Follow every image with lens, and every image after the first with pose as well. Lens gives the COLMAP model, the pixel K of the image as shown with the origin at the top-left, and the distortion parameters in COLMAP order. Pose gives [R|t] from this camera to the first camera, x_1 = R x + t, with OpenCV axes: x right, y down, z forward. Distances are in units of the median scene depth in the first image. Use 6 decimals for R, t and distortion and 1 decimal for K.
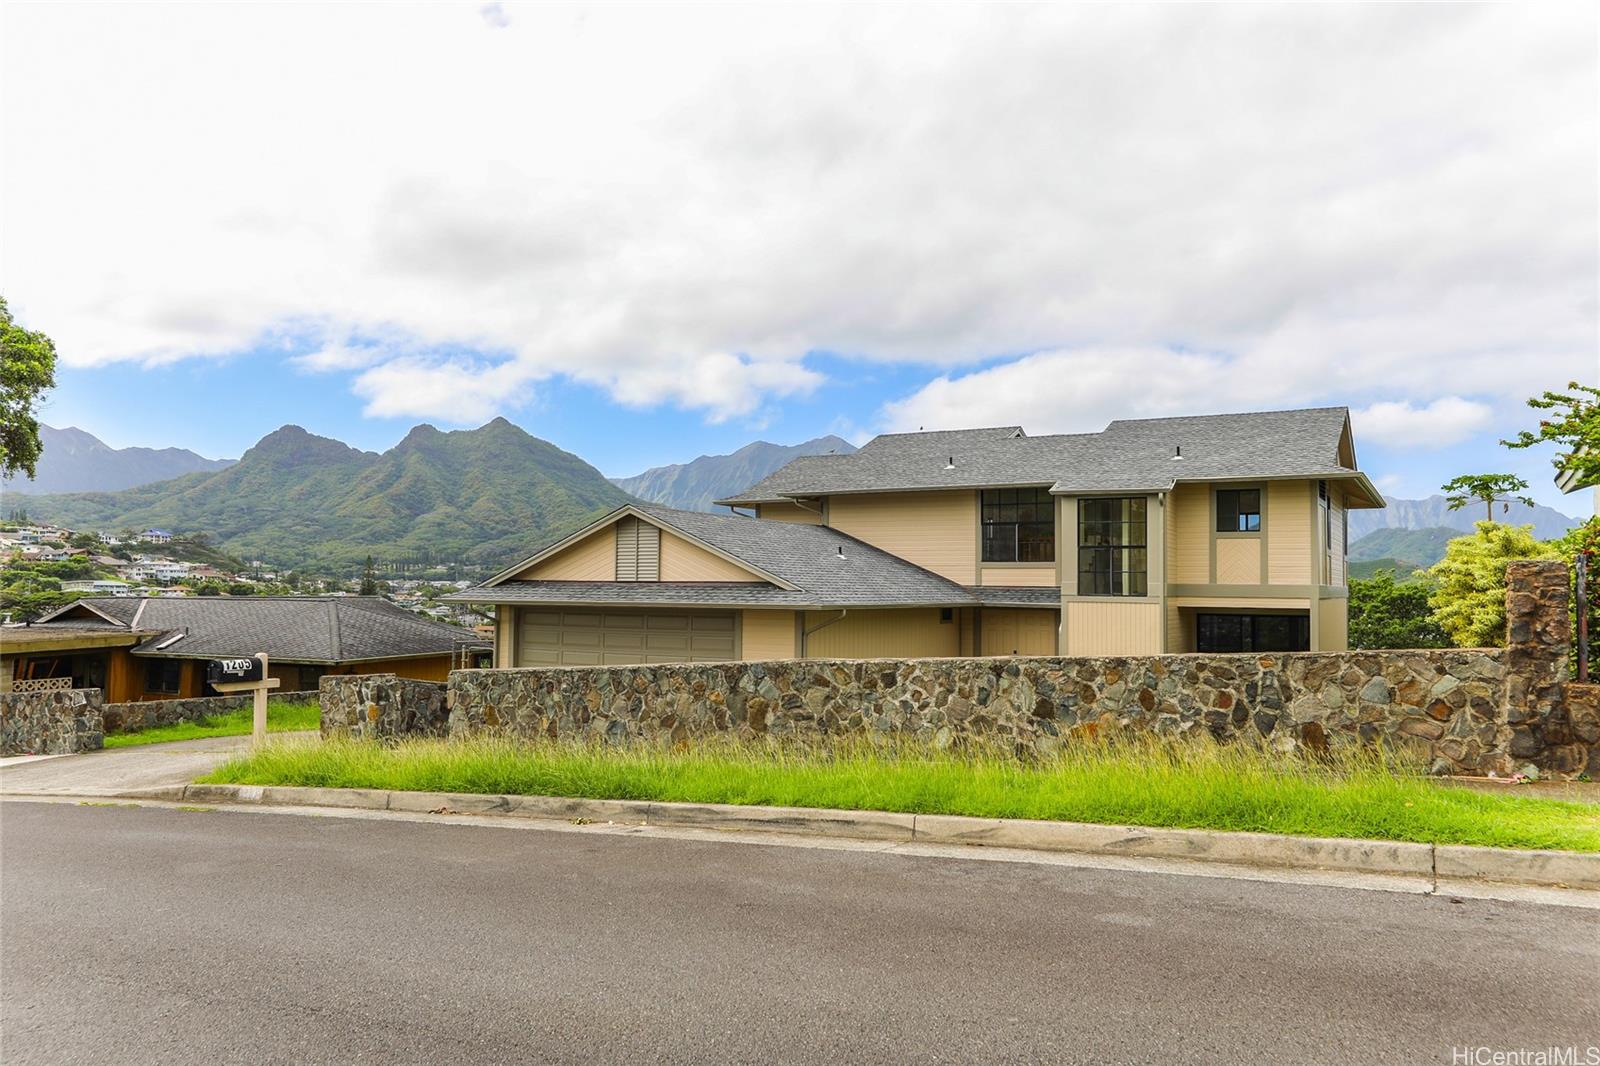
lens RADIAL K [[1238.9, 0, 795.3], [0, 1238.9, 539.6], [0, 0, 1]] dist [-0.016022, 0.004610]
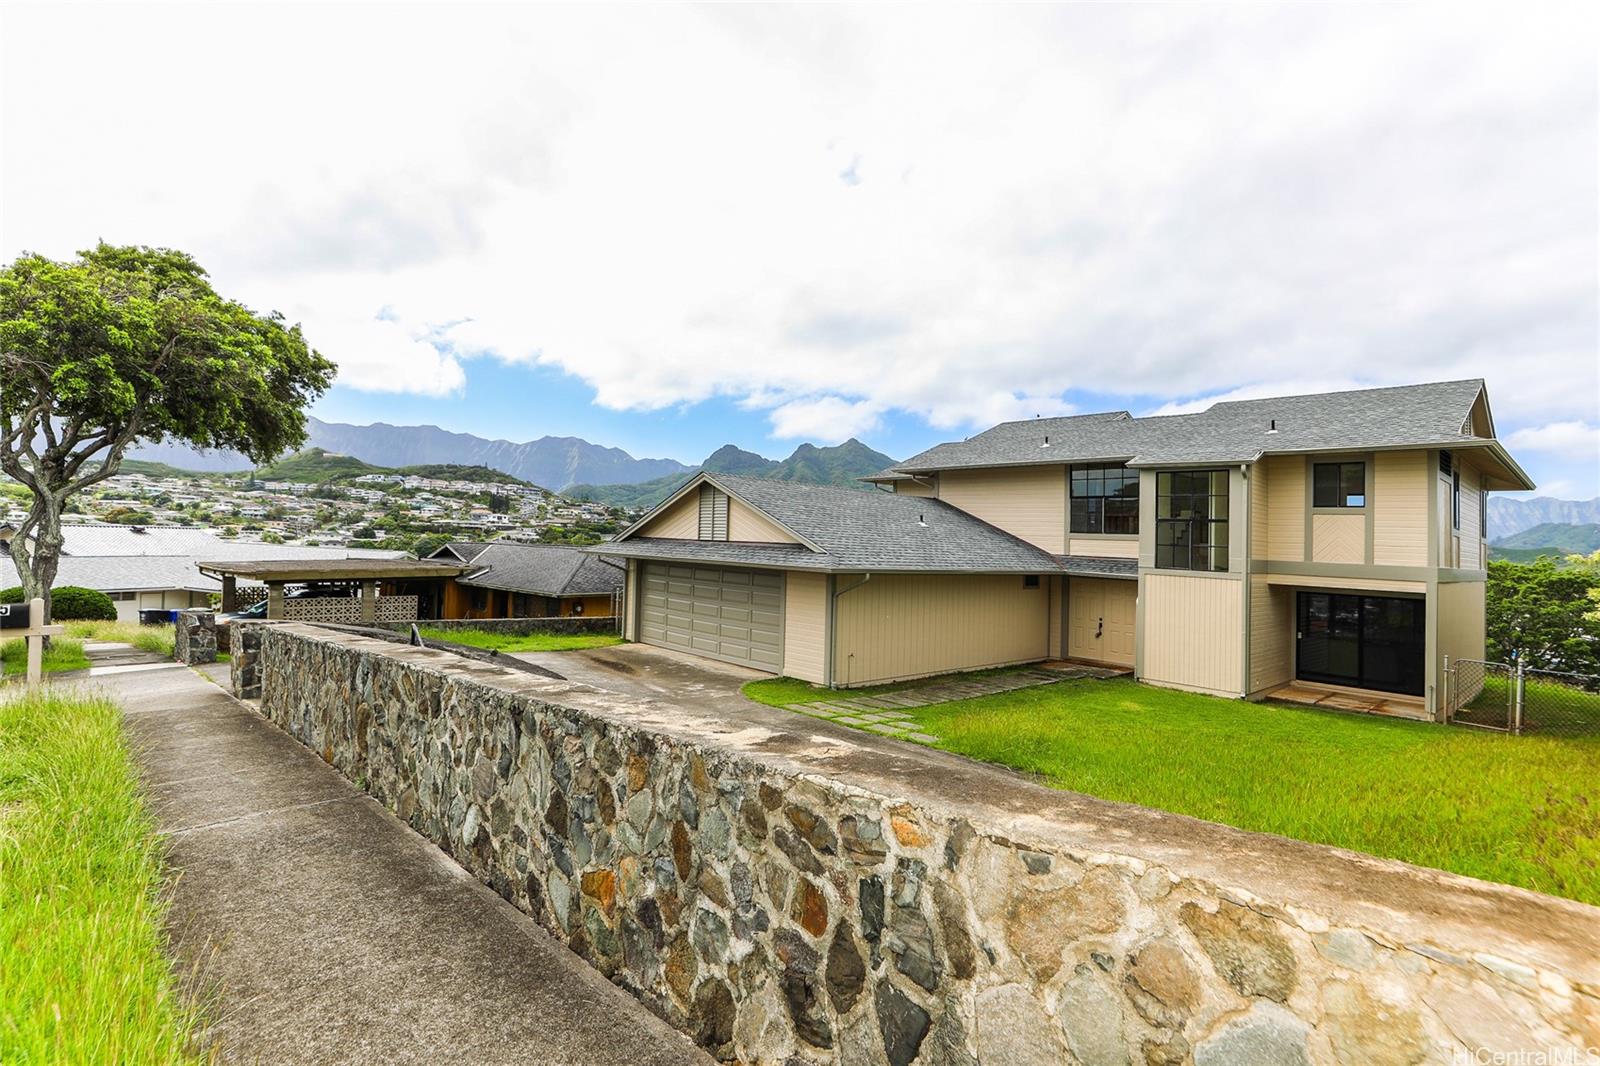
lens RADIAL K [[806.0, 0, 805.9], [0, 806.0, 517.4], [0, 0, 1]] dist [-0.030724, 0.014149]
pose [[0.952947, 0.021788, -0.302352, 0.154100], [-0.022154, 0.999752, 0.002220, 0.008662], [0.302325, 0.004583, 0.953194, 0.298490]]
